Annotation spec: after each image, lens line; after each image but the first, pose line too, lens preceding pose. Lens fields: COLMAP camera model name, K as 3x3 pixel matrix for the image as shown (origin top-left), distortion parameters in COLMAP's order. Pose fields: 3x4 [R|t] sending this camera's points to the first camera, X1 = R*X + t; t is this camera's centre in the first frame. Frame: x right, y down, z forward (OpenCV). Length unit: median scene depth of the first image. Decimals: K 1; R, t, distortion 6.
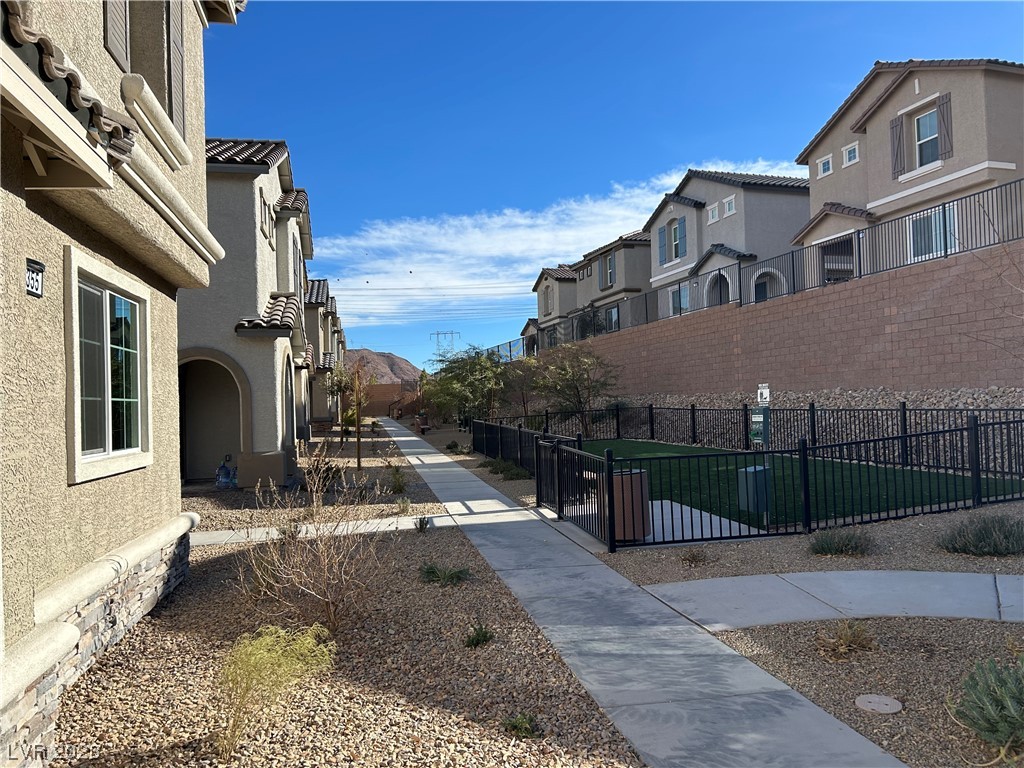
lens RADIAL K [[776.2, 0, 512.0], [0, 776.2, 384.0], [0, 0, 1]] dist [0.035941, -0.000550]
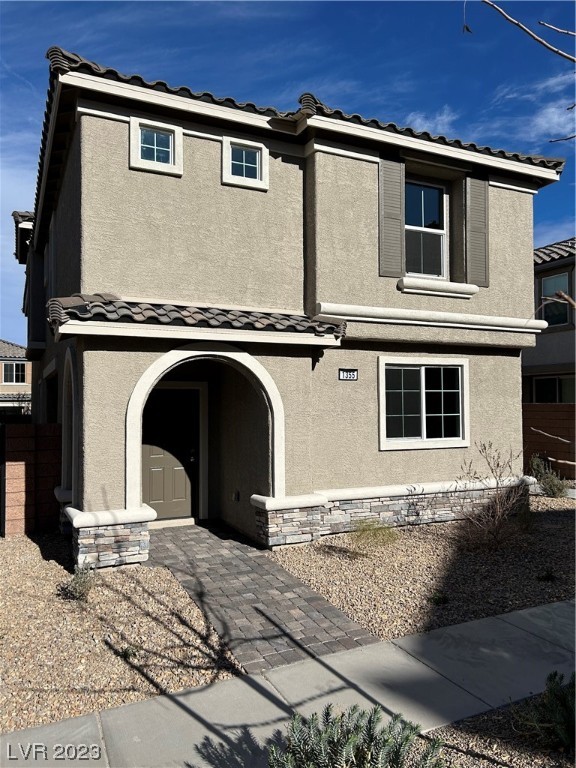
lens RADIAL K [[582.1, 0, 288.0], [0, 582.1, 384.0], [0, 0, 1]] dist [0.035941, -0.000550]
pose [[0.250912, -0.001743, -0.968008, 1.171033], [0.030211, 0.999525, 0.006031, -0.105721], [0.967538, -0.030758, 0.250845, 0.246548]]
